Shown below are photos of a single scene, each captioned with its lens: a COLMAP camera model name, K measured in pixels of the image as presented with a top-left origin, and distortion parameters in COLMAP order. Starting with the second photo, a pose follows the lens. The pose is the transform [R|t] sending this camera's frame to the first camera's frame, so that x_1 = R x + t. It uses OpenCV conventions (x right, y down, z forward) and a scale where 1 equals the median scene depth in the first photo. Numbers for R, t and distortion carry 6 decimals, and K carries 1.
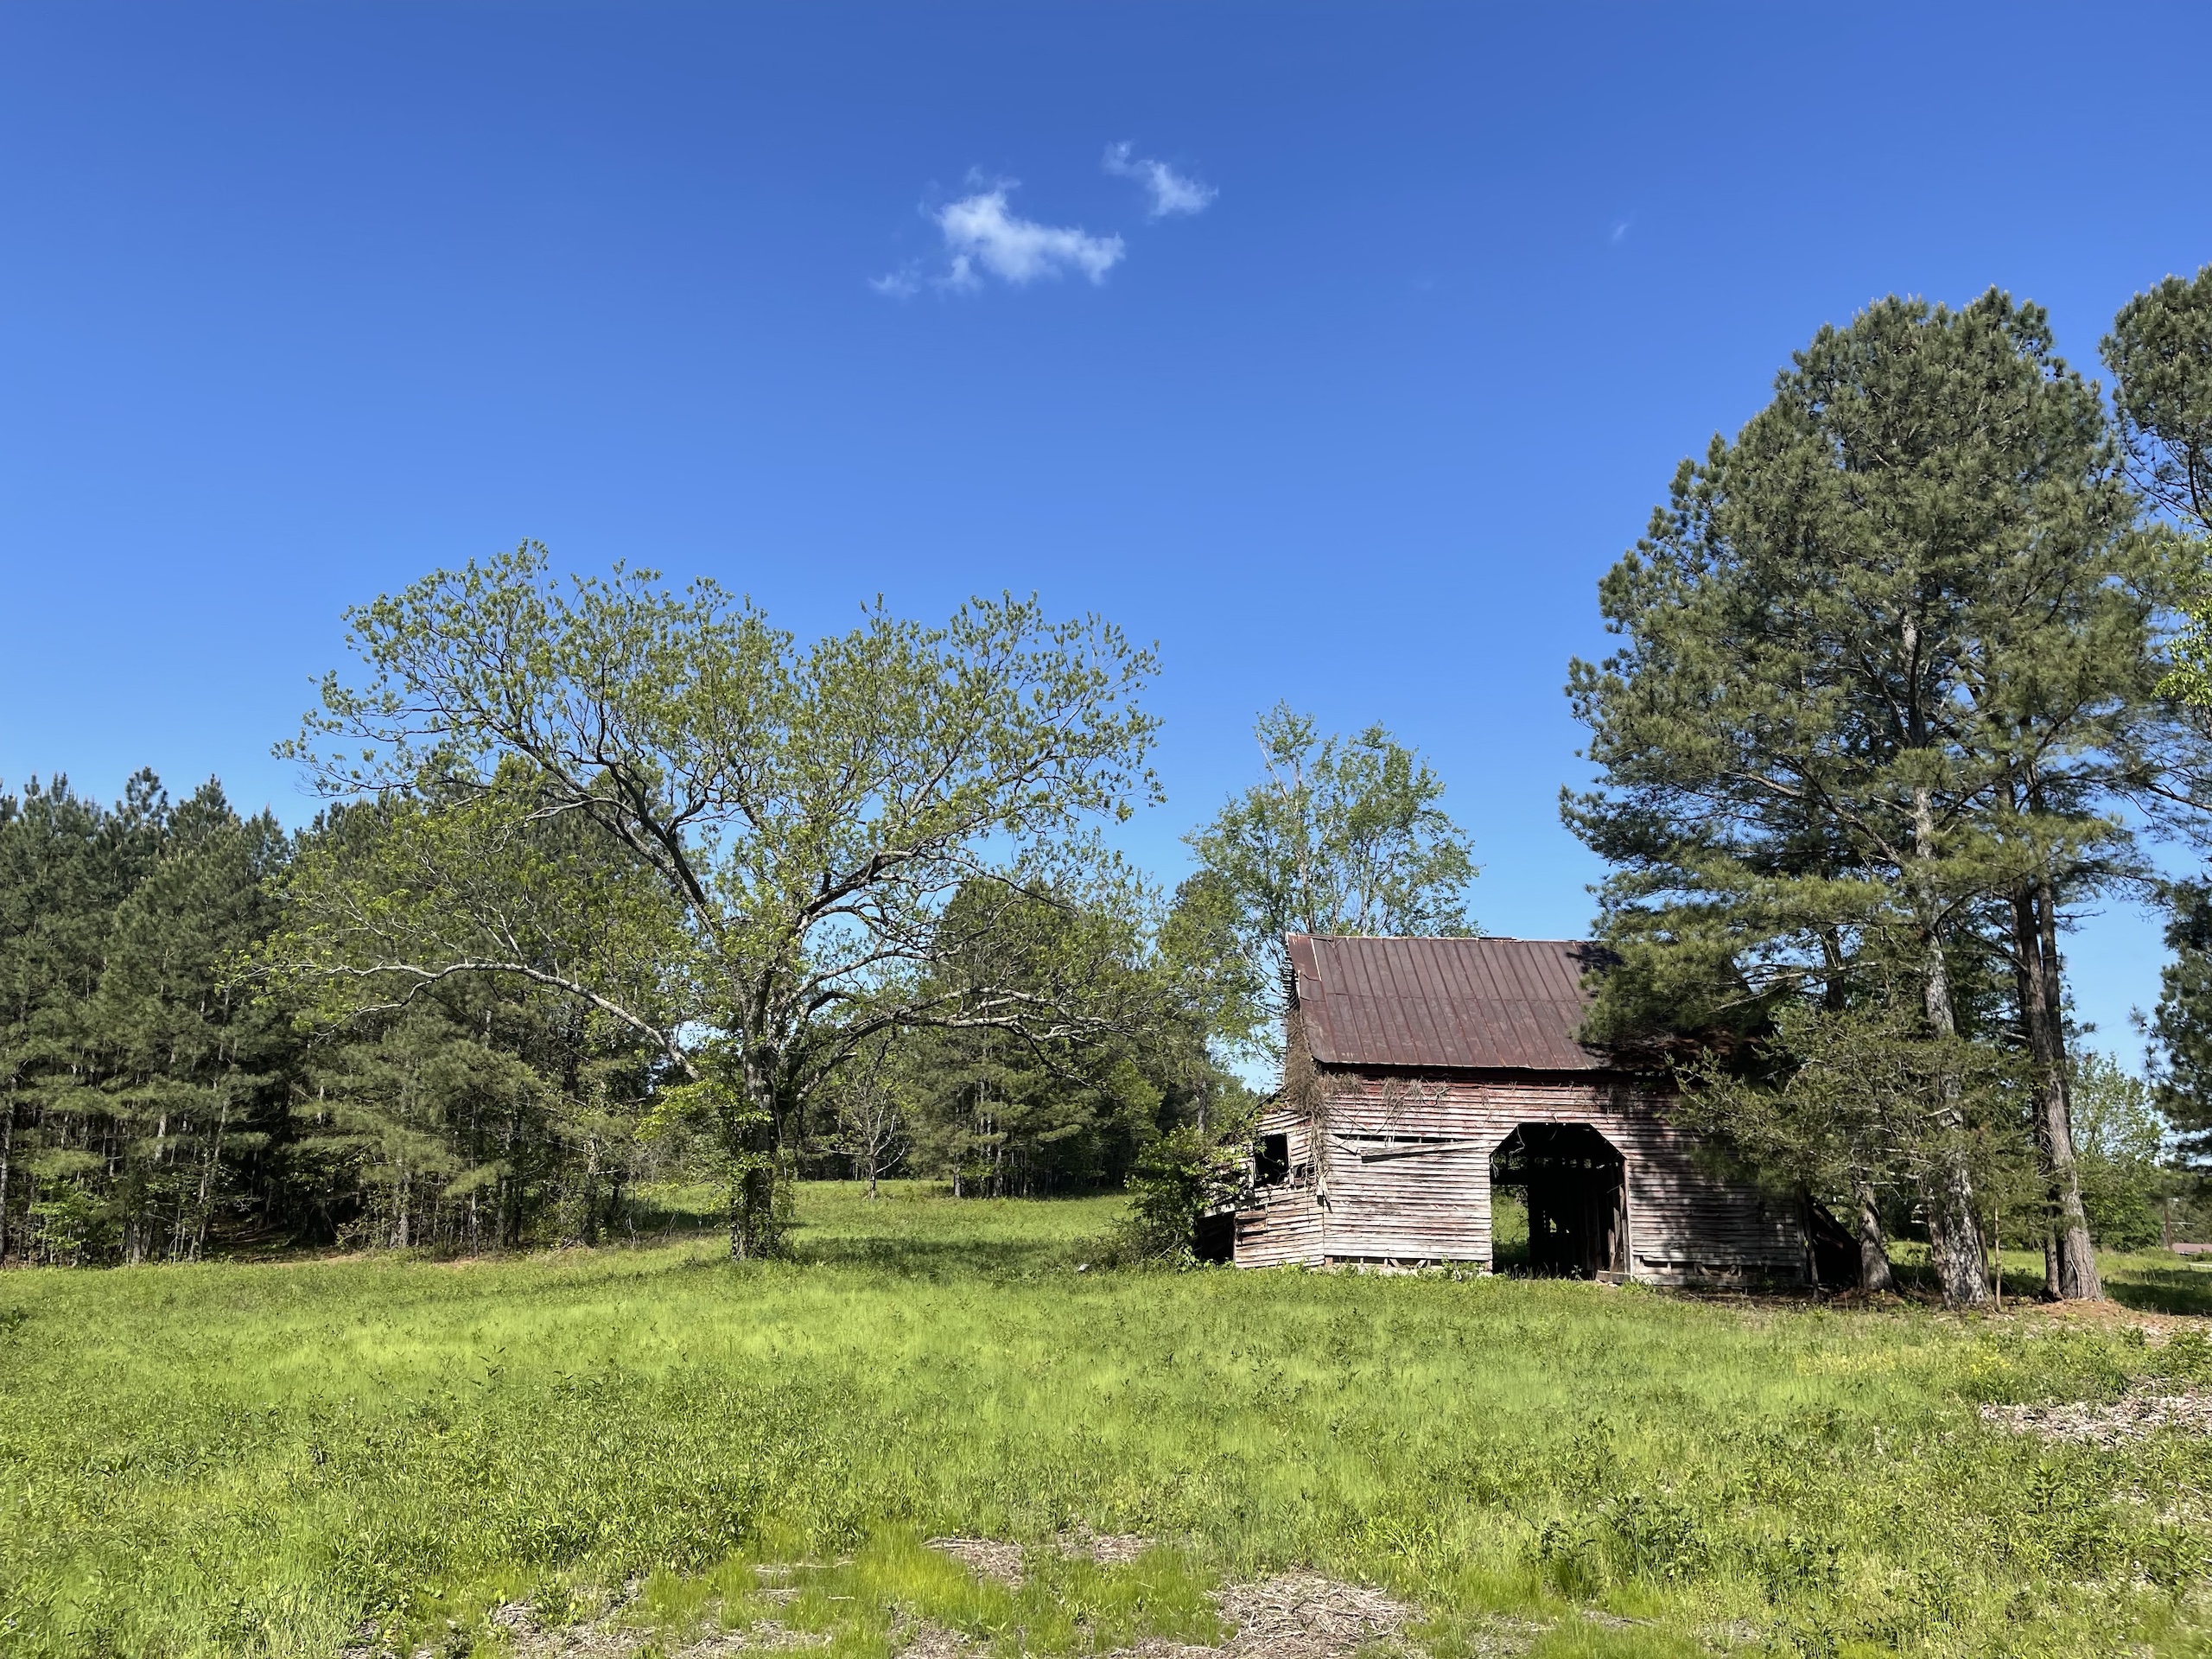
lens RADIAL K [[1717.3, 0, 1086.6], [0, 1717.3, 833.1], [0, 0, 1]] dist [0.069471, -0.055961]
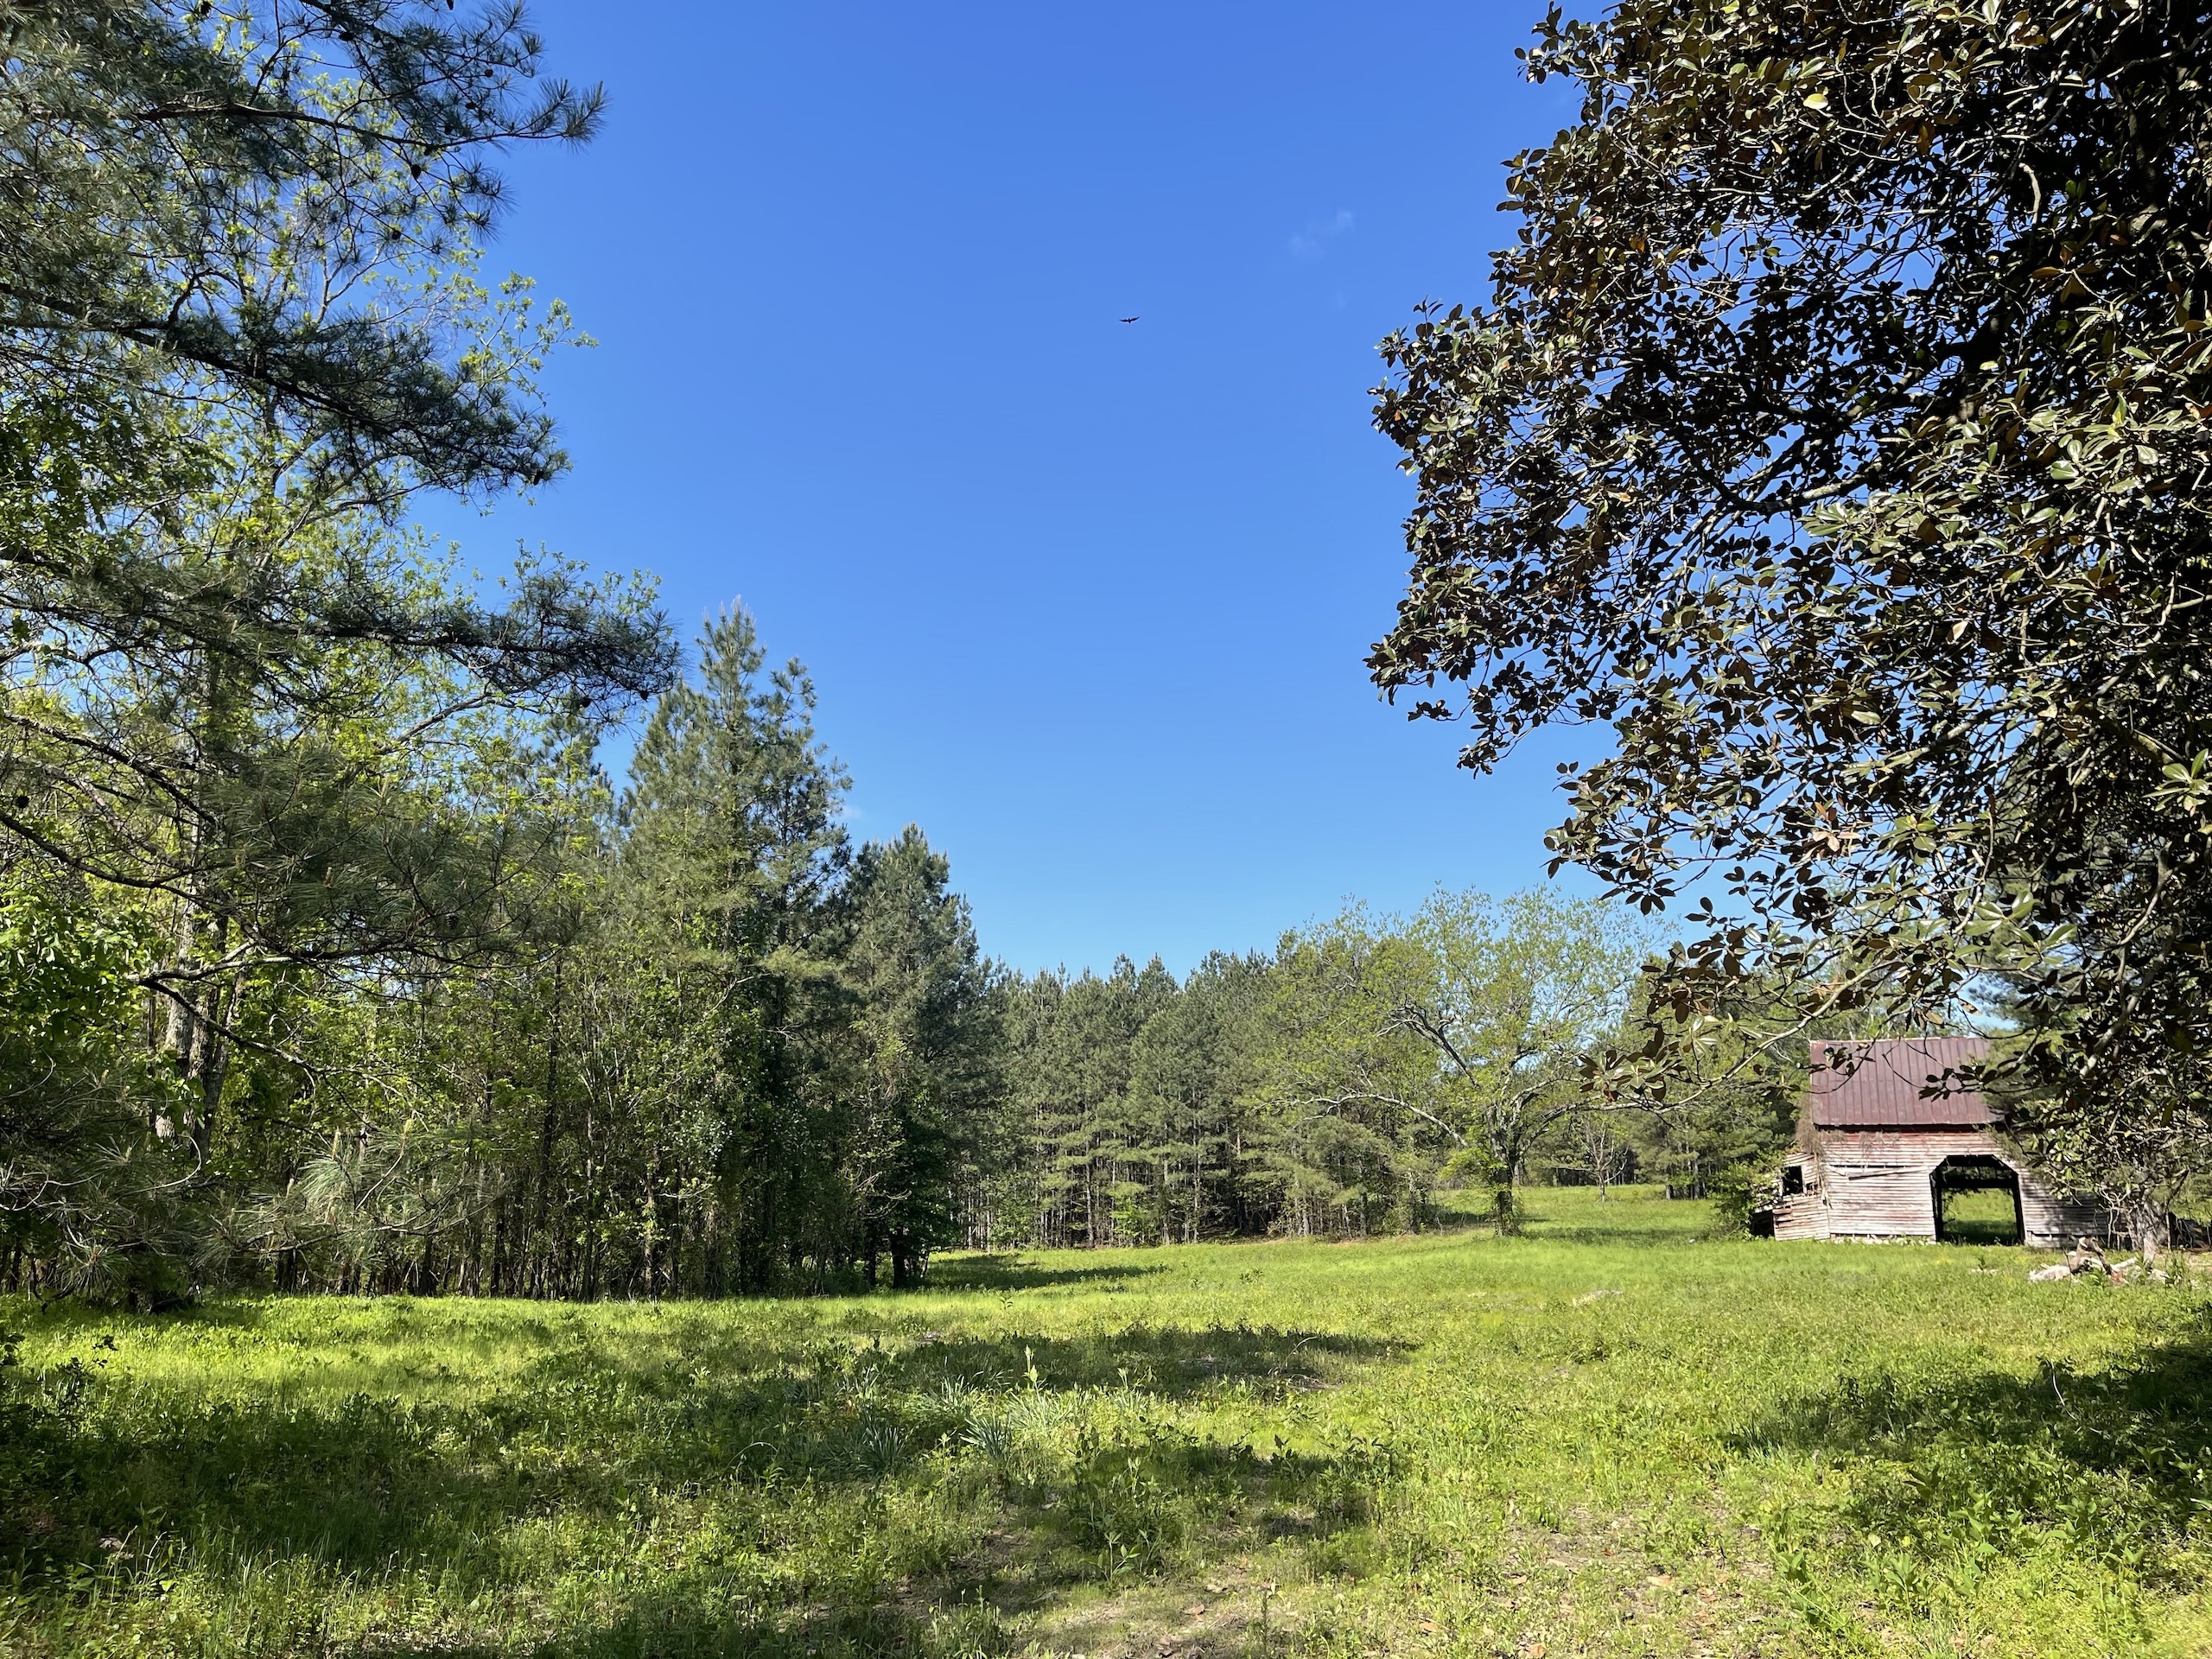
lens RADIAL K [[1717.3, 0, 1086.6], [0, 1717.3, 833.1], [0, 0, 1]] dist [0.069471, -0.055961]
pose [[0.905789, -0.110948, -0.408946, 0.159349], [0.111209, 0.993526, -0.023225, -0.151001], [0.408876, -0.024442, 0.912263, -0.680334]]
